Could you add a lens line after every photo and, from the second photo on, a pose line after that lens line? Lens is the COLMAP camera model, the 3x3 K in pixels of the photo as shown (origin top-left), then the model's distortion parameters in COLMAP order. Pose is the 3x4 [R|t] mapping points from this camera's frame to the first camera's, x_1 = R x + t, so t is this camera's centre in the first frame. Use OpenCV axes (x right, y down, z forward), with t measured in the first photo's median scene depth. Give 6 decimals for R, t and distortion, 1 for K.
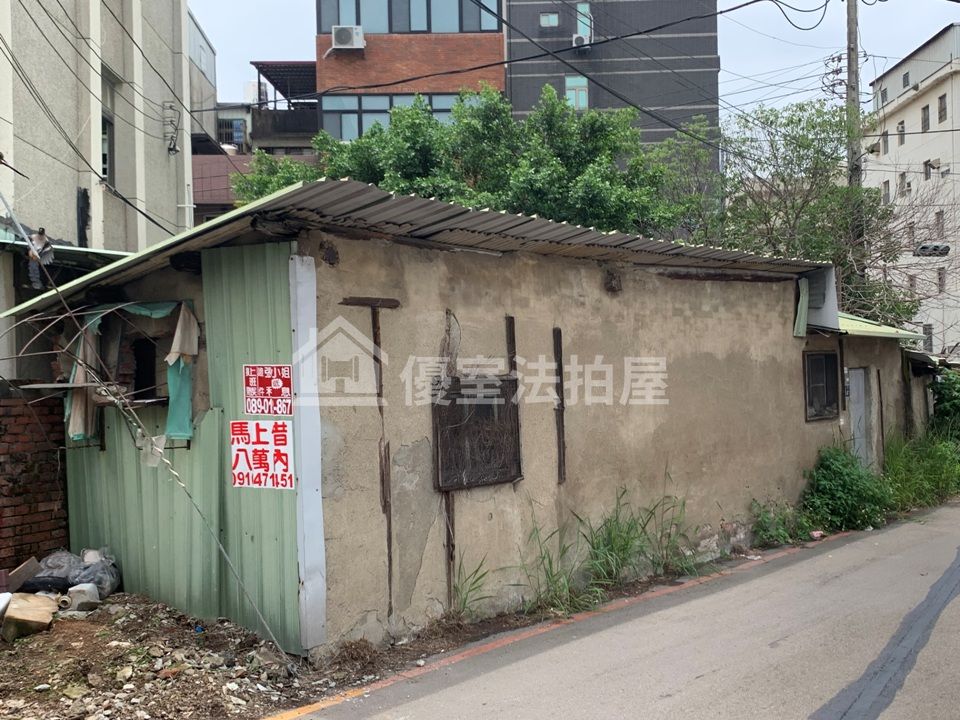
lens RADIAL K [[1235.7, 0, 480.0], [0, 1235.7, 360.0], [0, 0, 1]] dist [0.254588, -0.925768]
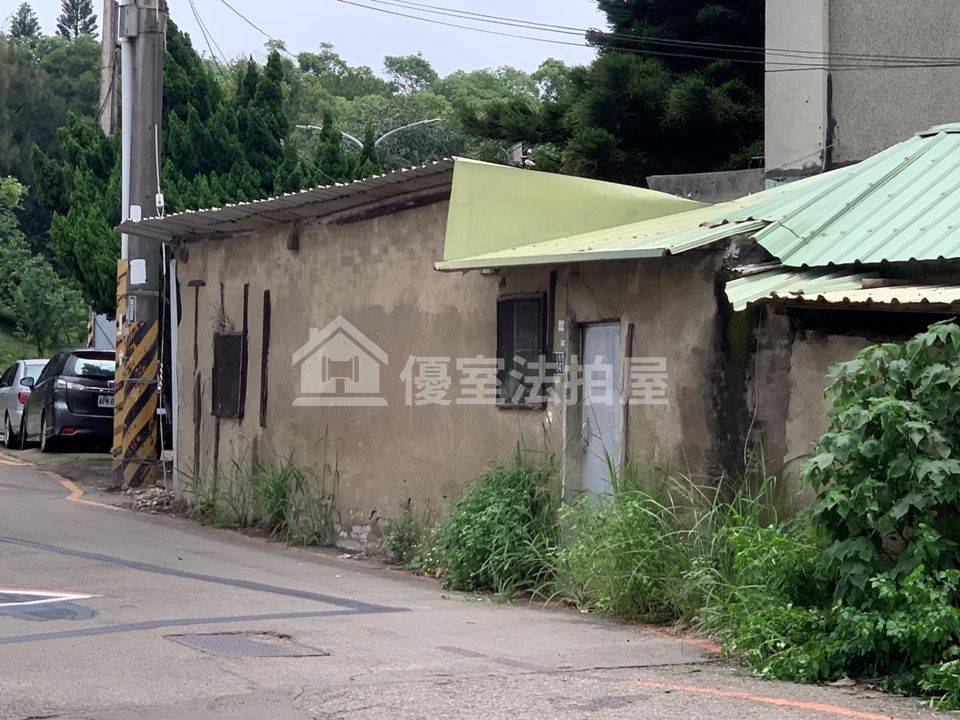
lens RADIAL K [[2818.0, 0, 480.0], [0, 2818.0, 360.0], [0, 0, 1]] dist [-0.069375, 0.202580]
pose [[-0.548846, 0.023336, -0.835597, 2.018977], [0.023969, 0.999639, 0.012174, 0.010846], [0.835579, -0.013346, -0.549207, 2.469894]]
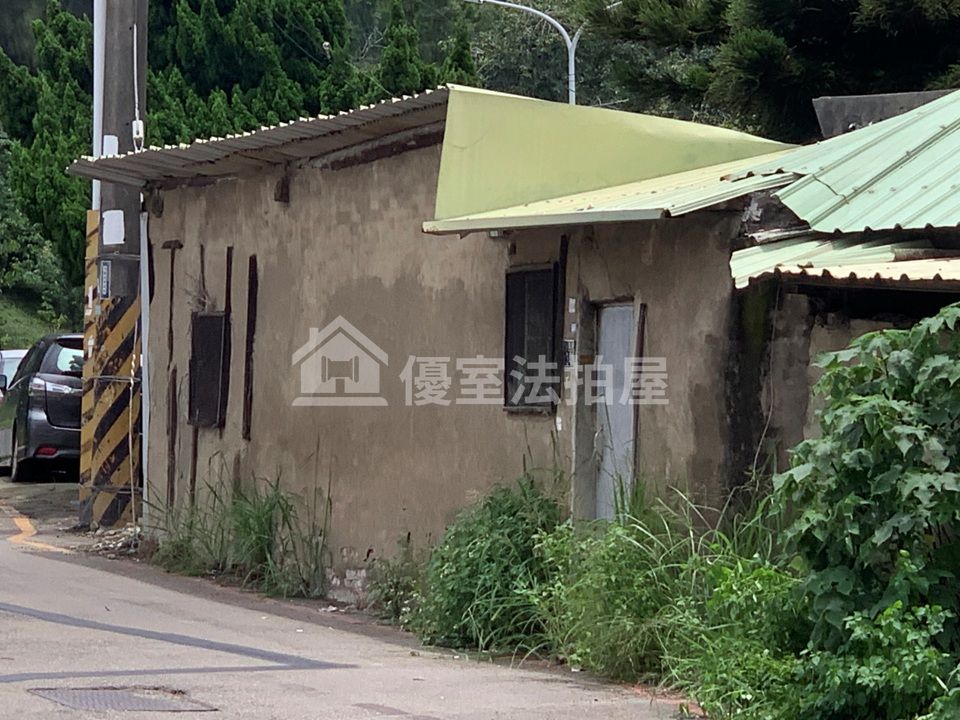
lens RADIAL K [[4467.0, 0, 480.0], [0, 4467.0, 360.0], [0, 0, 1]] dist [-0.047924, -2.685417]
pose [[-0.609193, 0.020034, -0.792769, 2.269999], [0.018501, 0.999768, 0.011048, 0.013742], [0.792806, -0.007937, -0.609422, 2.844124]]
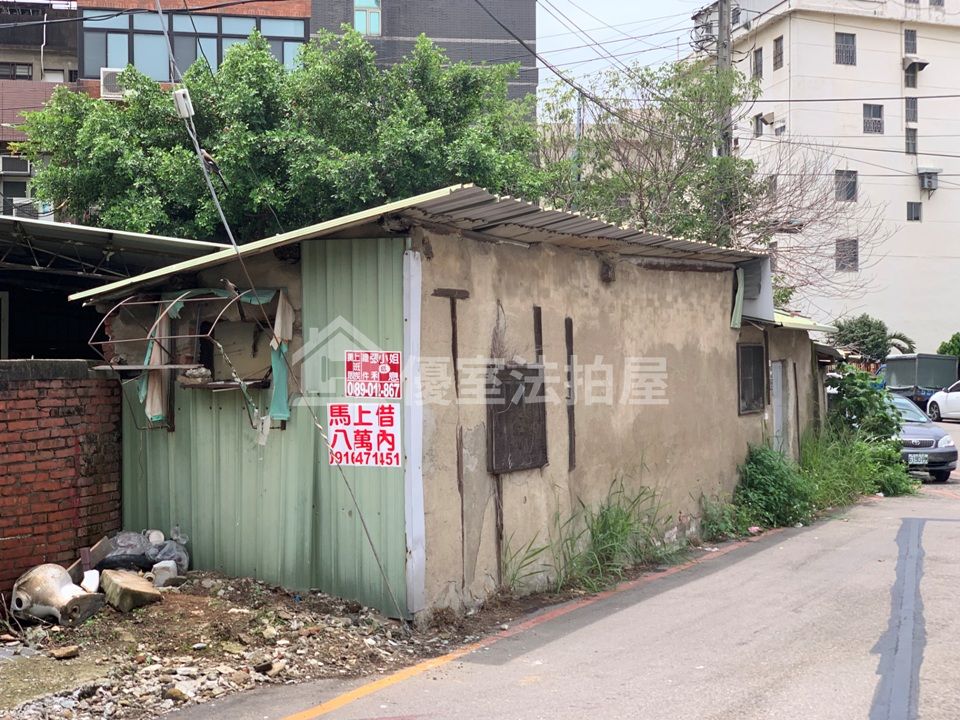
lens RADIAL K [[1637.7, 0, 480.0], [0, 1637.7, 360.0], [0, 0, 1]] dist [0.156182, -0.201136]
pose [[0.980160, 0.015293, 0.197615, -0.264217], [-0.017228, 0.999819, 0.008072, -0.001046], [-0.197455, -0.011316, 0.980247, -0.294688]]
